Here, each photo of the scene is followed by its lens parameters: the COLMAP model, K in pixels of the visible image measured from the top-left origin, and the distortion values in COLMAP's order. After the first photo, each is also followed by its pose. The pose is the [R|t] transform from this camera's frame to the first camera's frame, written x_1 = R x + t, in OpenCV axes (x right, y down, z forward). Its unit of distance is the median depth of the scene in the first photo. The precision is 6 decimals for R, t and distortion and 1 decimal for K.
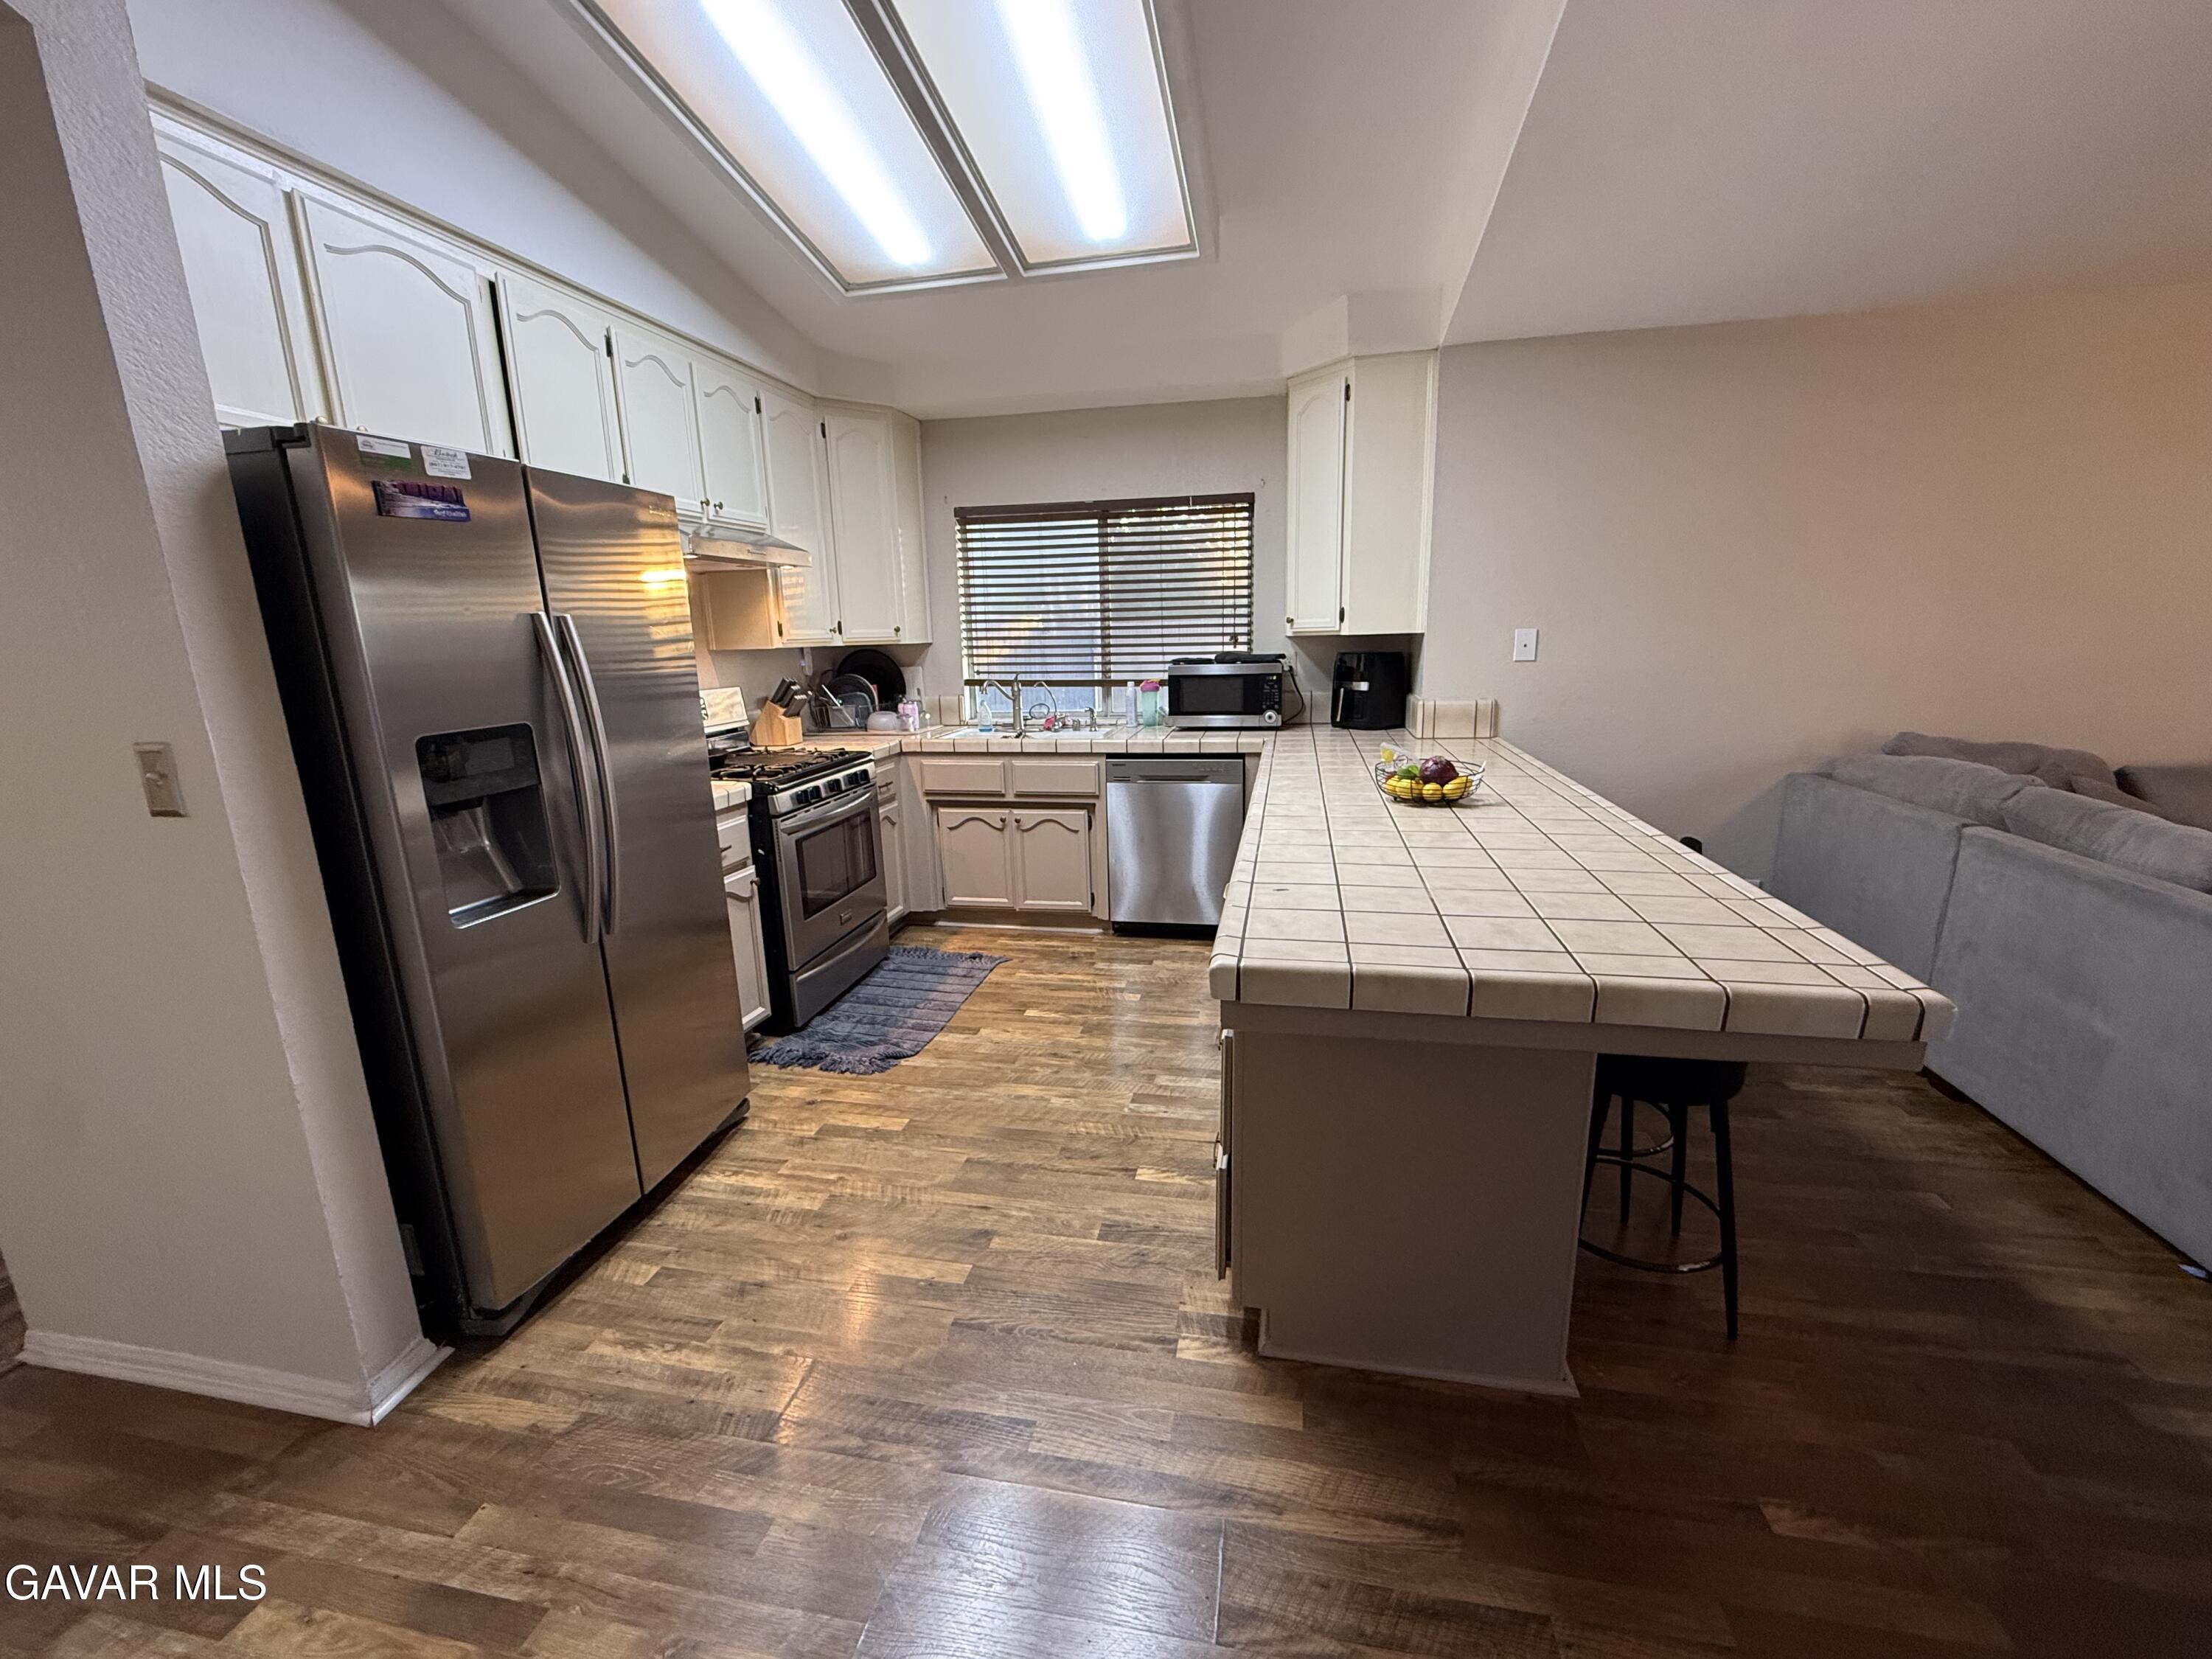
lens RADIAL K [[895.8, 0, 1099.7], [0, 895.8, 829.0], [0, 0, 1]] dist [-0.004557, 0.000841]
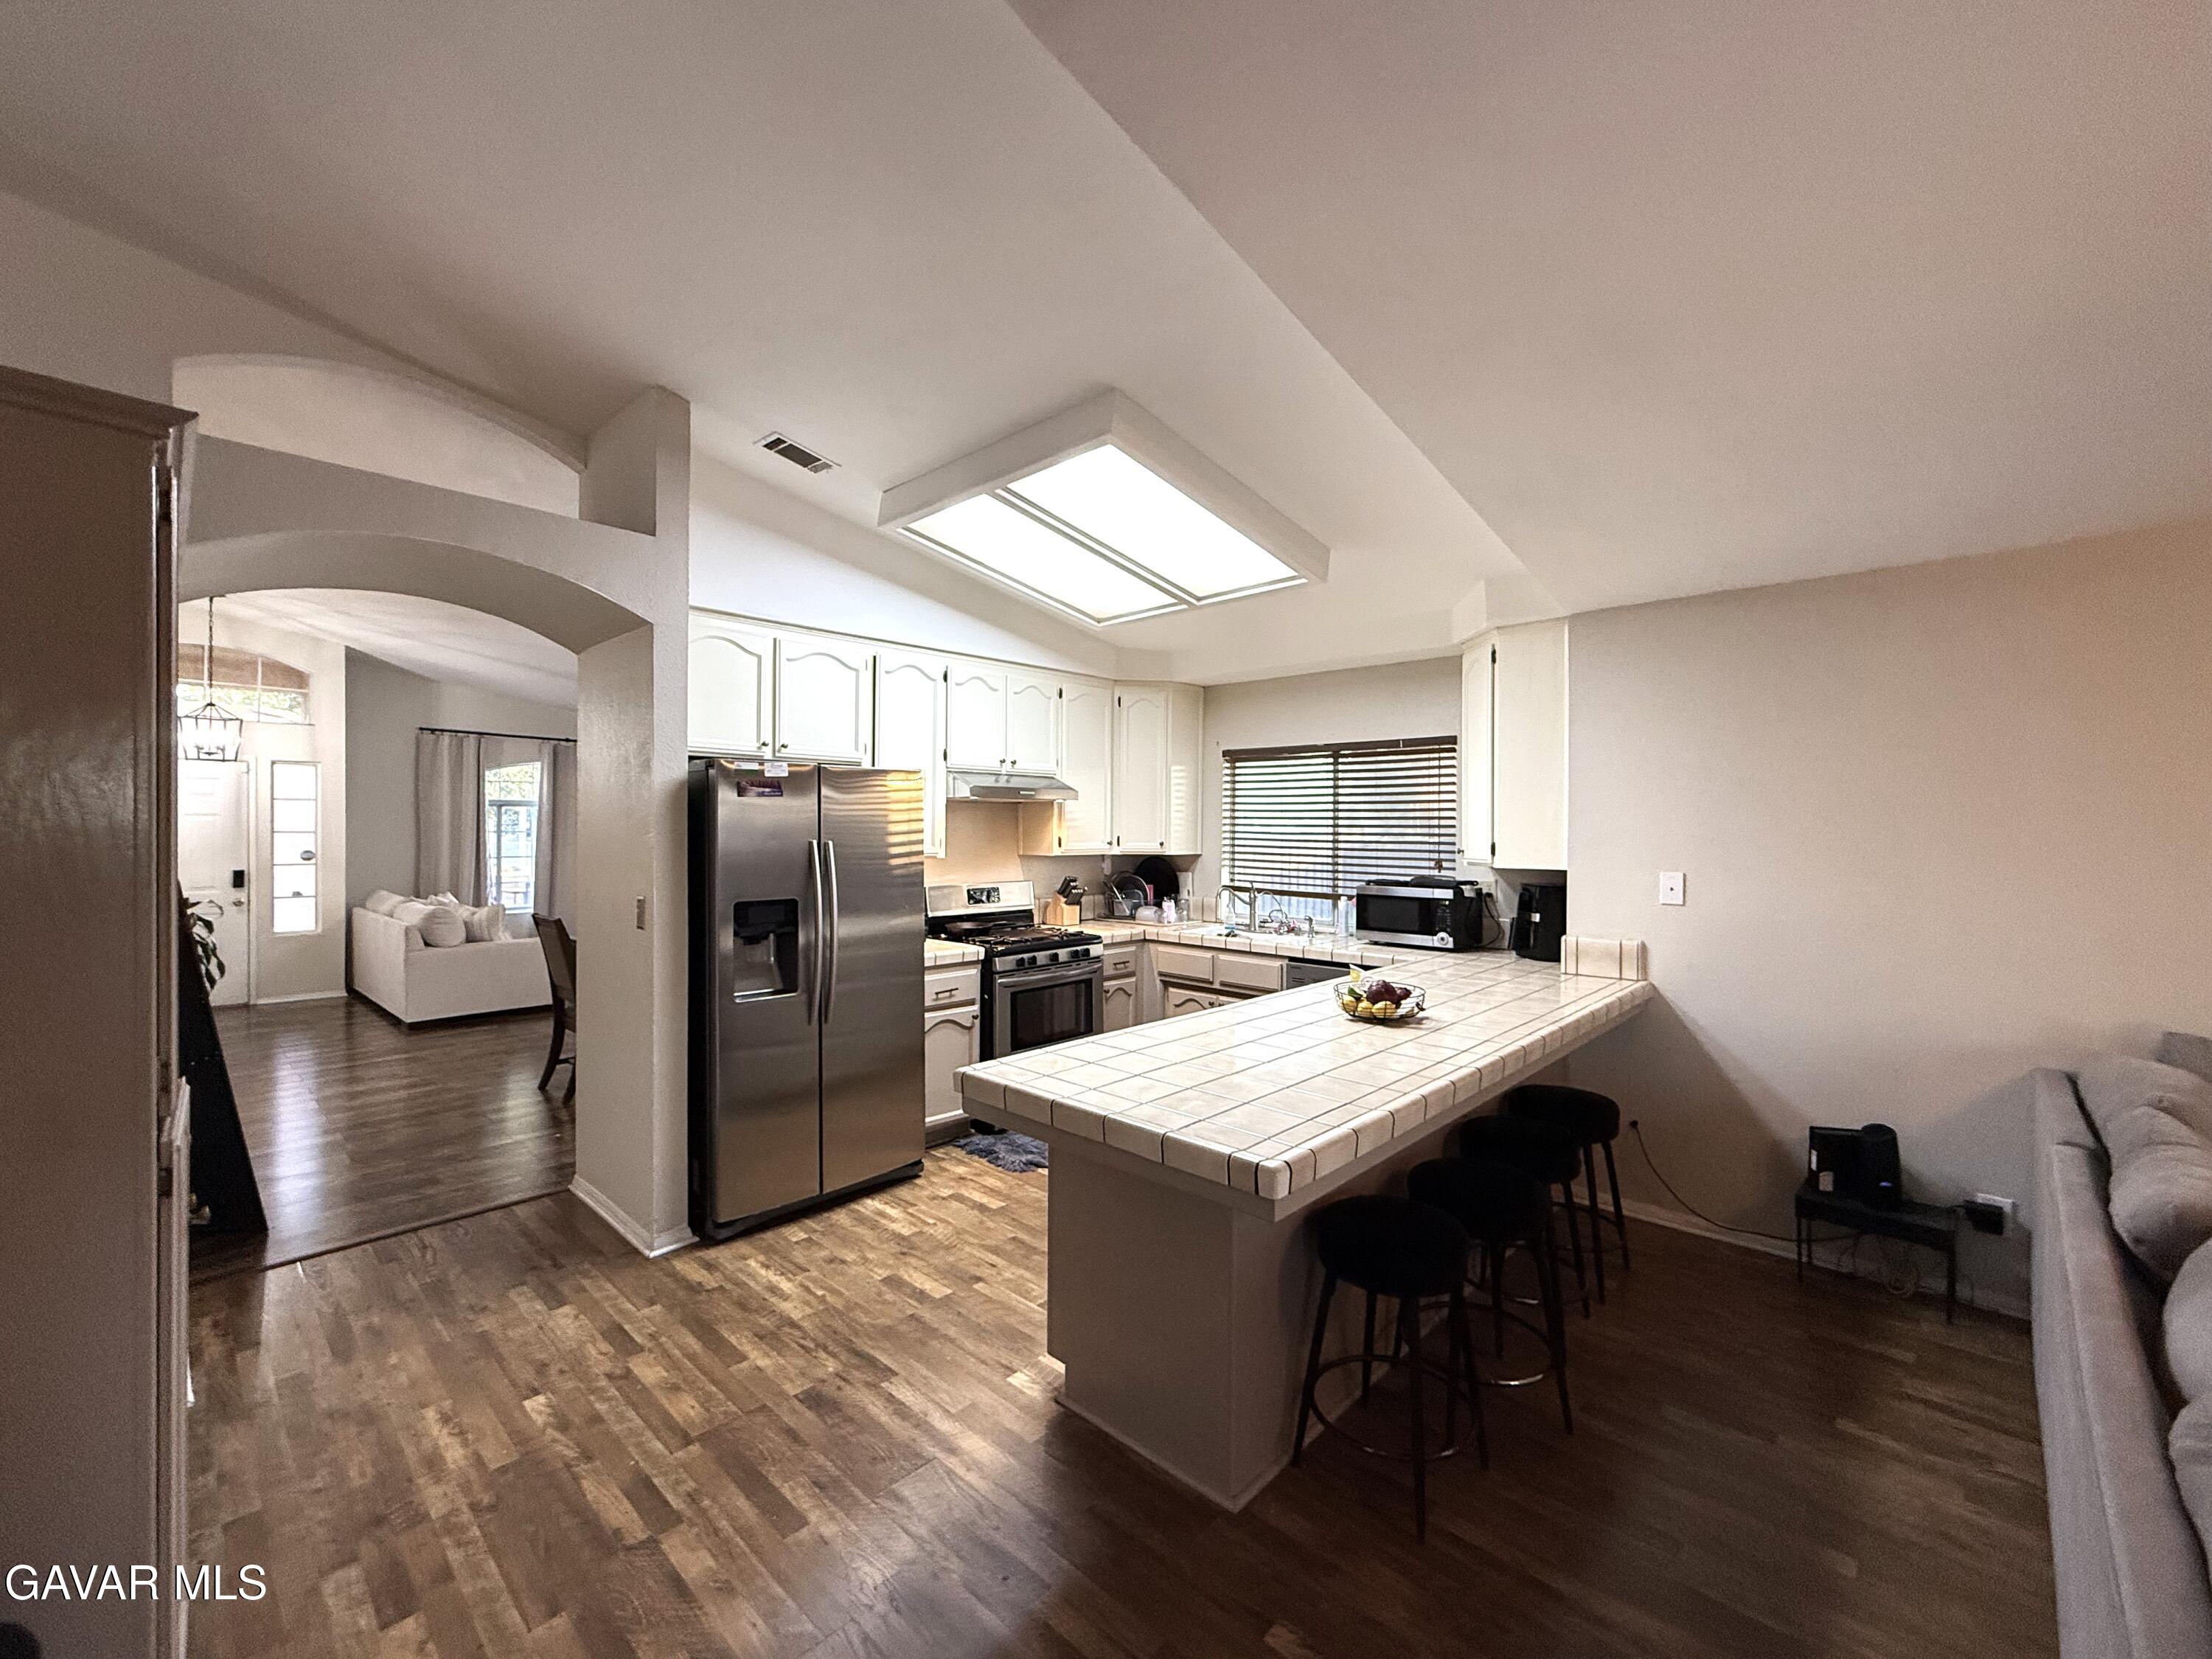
lens RADIAL K [[895.8, 0, 1111.2], [0, 895.8, 832.9], [0, 0, 1]] dist [-0.004557, 0.000841]
pose [[0.851250, 0.032637, -0.523745, 0.565880], [-0.140479, 0.975809, -0.167516, -0.019373], [0.505608, 0.216173, 0.835242, -0.164120]]
